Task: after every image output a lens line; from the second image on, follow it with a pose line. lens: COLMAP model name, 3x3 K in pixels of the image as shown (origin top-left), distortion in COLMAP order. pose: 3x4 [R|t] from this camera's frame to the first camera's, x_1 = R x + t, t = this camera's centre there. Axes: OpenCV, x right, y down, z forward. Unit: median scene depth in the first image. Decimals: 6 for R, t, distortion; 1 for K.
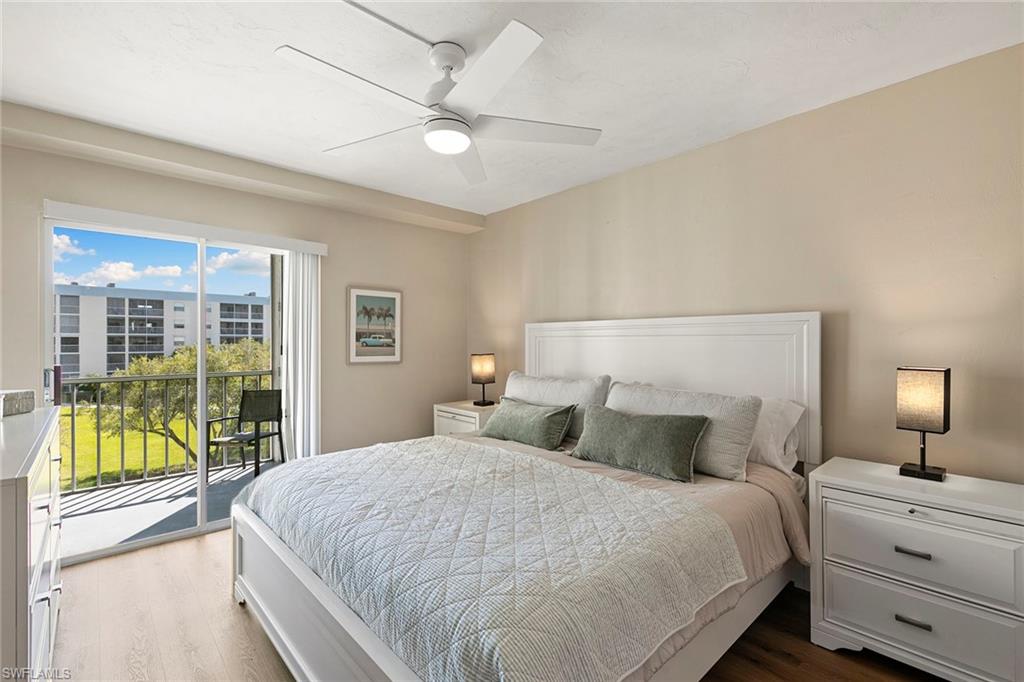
lens RADIAL K [[456.9, 0, 514.0], [0, 456.9, 341.9], [0, 0, 1]] dist [0.006188, -0.000213]
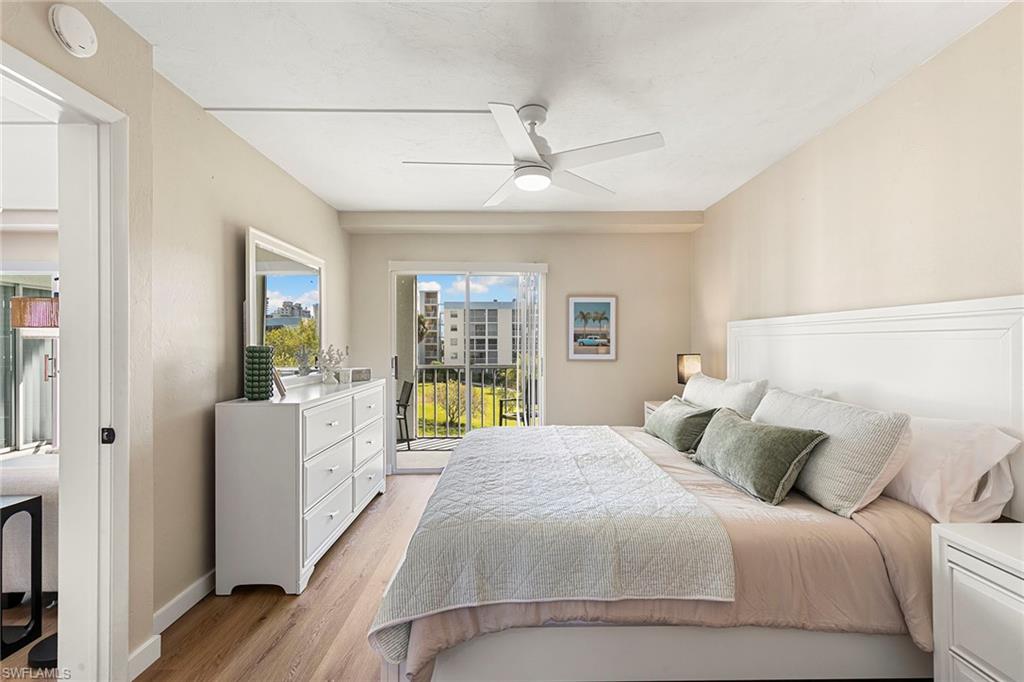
lens RADIAL K [[456.9, 0, 514.0], [0, 456.9, 341.9], [0, 0, 1]] dist [0.006188, -0.000213]
pose [[0.745087, -0.001818, -0.666965, 0.328478], [0.001834, 0.999998, -0.000677, 0.000425], [0.666965, -0.000719, 0.745089, 0.013665]]
